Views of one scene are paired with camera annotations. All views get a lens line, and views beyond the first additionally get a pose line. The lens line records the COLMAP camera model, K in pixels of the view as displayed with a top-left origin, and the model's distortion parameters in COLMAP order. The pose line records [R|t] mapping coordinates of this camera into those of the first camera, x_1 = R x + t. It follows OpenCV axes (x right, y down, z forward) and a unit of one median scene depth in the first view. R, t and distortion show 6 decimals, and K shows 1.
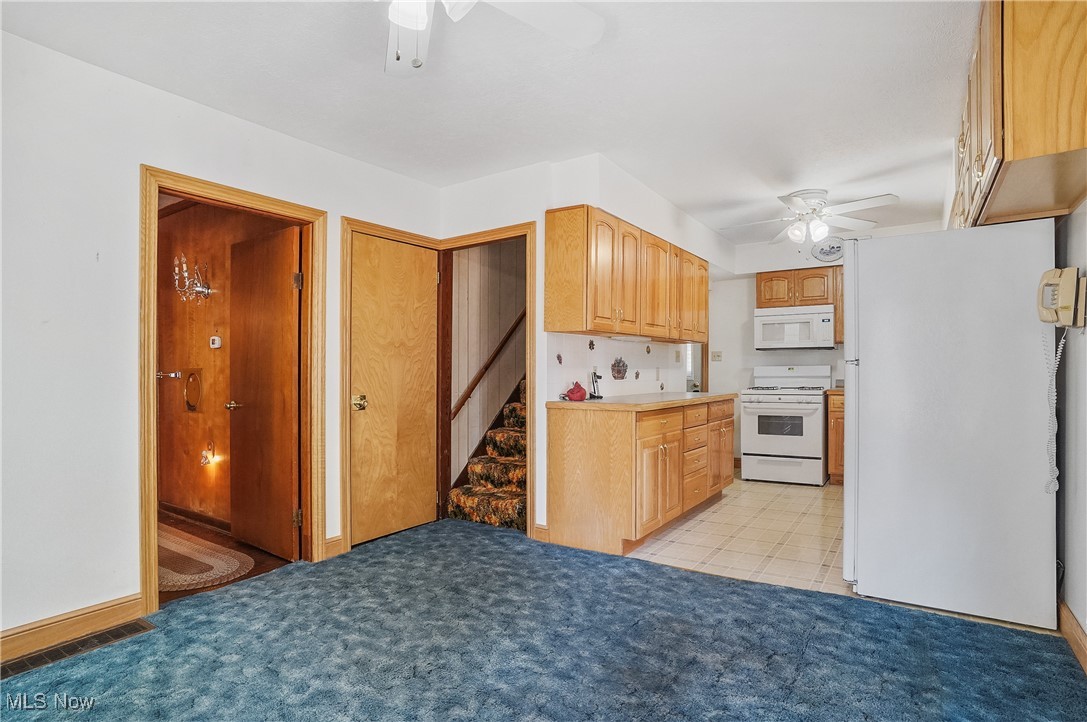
lens RADIAL K [[571.5, 0, 539.9], [0, 571.5, 376.0], [0, 0, 1]] dist [-0.077750, 0.044704]
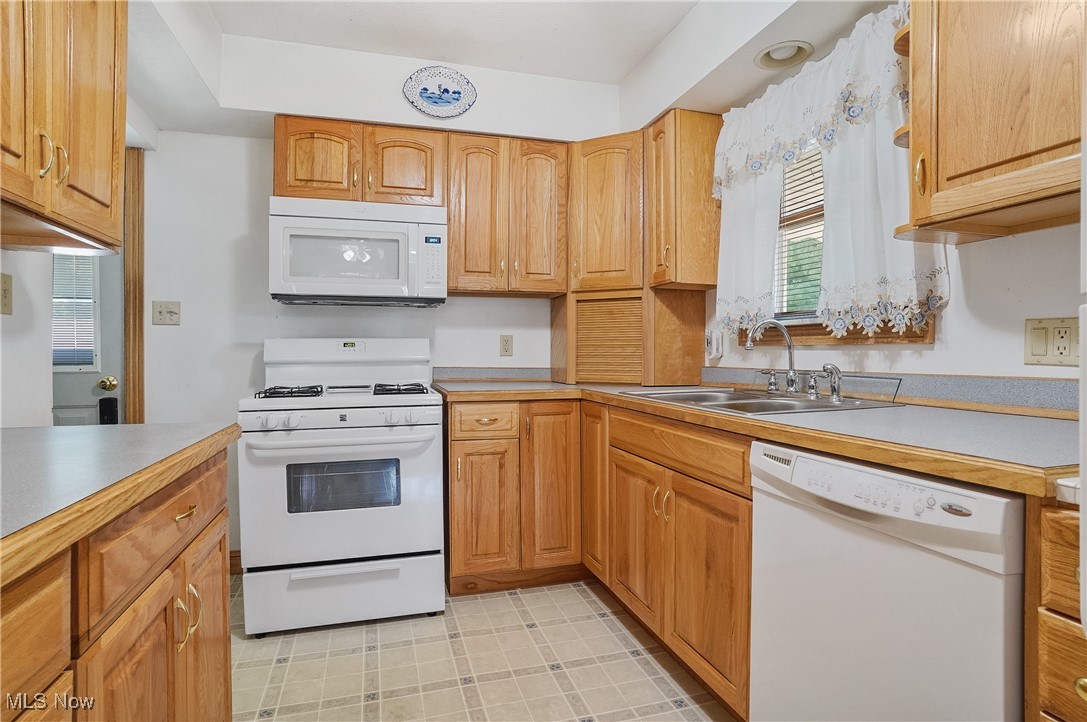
lens RADIAL K [[569.7, 0, 541.9], [0, 569.7, 358.0], [0, 0, 1]] dist [-0.080244, 0.043086]
pose [[0.633528, -0.002527, 0.773715, 0.284339], [0.003875, 0.999992, 0.000093, -0.002205], [-0.773710, 0.002939, 0.633533, 0.877719]]
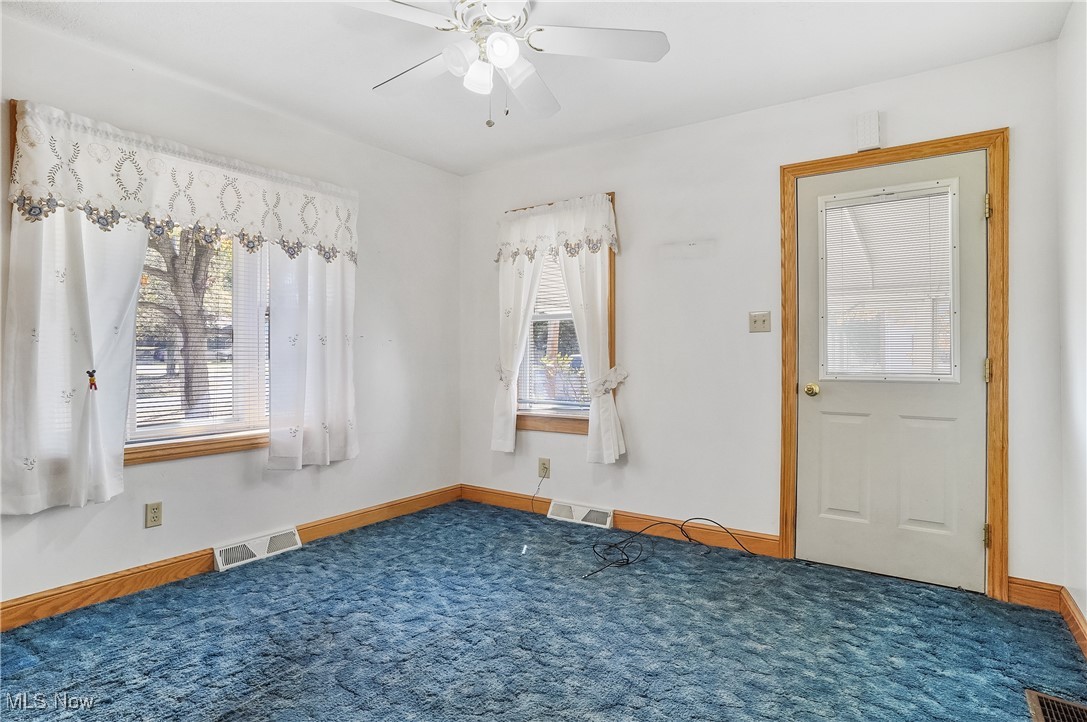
lens RADIAL K [[569.7, 0, 541.9], [0, 569.7, 358.0], [0, 0, 1]] dist [-0.080244, 0.043086]
pose [[-0.999813, 0.006399, 0.018234, -0.139029], [0.006523, 0.999956, 0.006760, -0.003498], [-0.018190, 0.006878, -0.999811, 0.898560]]
